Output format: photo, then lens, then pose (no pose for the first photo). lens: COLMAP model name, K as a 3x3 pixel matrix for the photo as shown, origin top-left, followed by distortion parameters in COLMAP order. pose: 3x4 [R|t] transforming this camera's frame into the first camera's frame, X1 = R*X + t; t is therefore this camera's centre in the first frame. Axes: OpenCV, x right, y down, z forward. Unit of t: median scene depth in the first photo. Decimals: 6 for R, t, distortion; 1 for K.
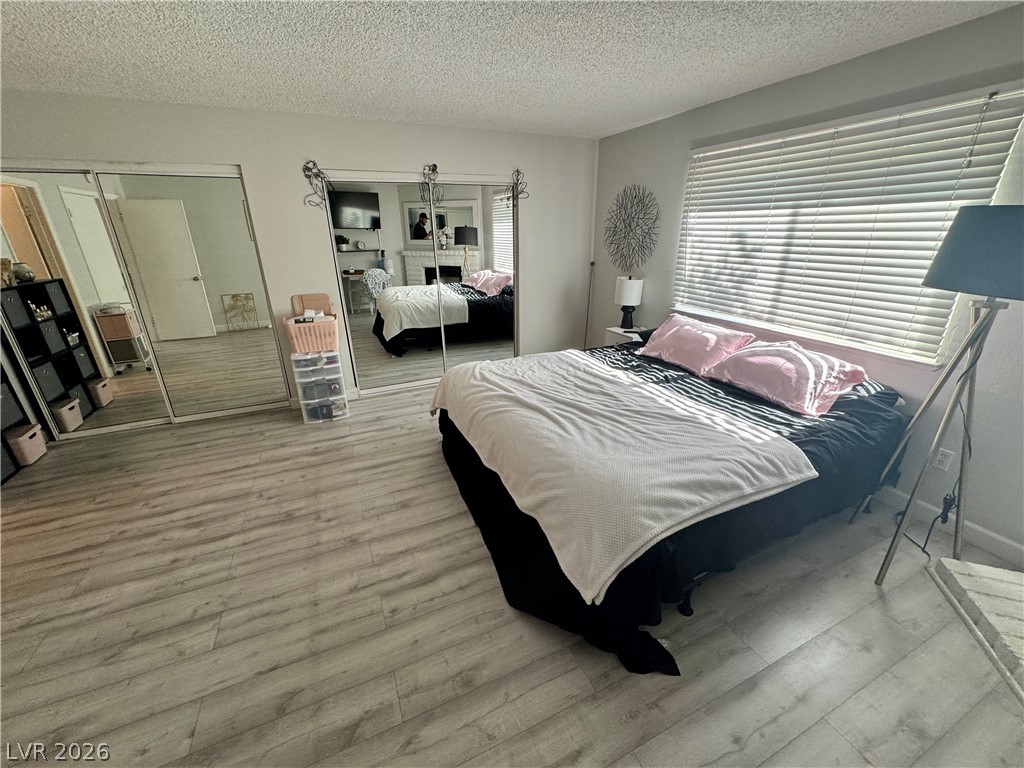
lens RADIAL K [[409.4, 0, 512.7], [0, 409.4, 383.1], [0, 0, 1]] dist [-0.002527, 0.000174]
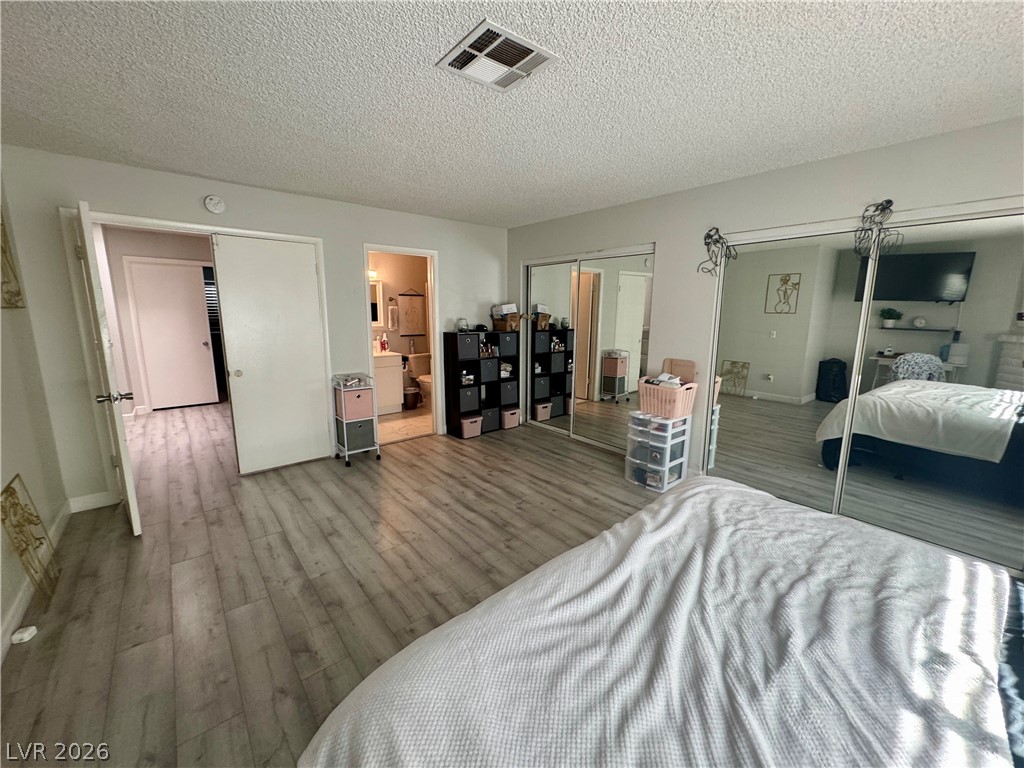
lens RADIAL K [[409.4, 0, 512.1], [0, 409.4, 382.2], [0, 0, 1]] dist [-0.002527, 0.000174]
pose [[0.272823, 0.184901, -0.944129, 0.454375], [-0.348588, 0.933672, 0.082122, -0.150670], [0.896691, 0.306707, 0.319181, 0.484352]]
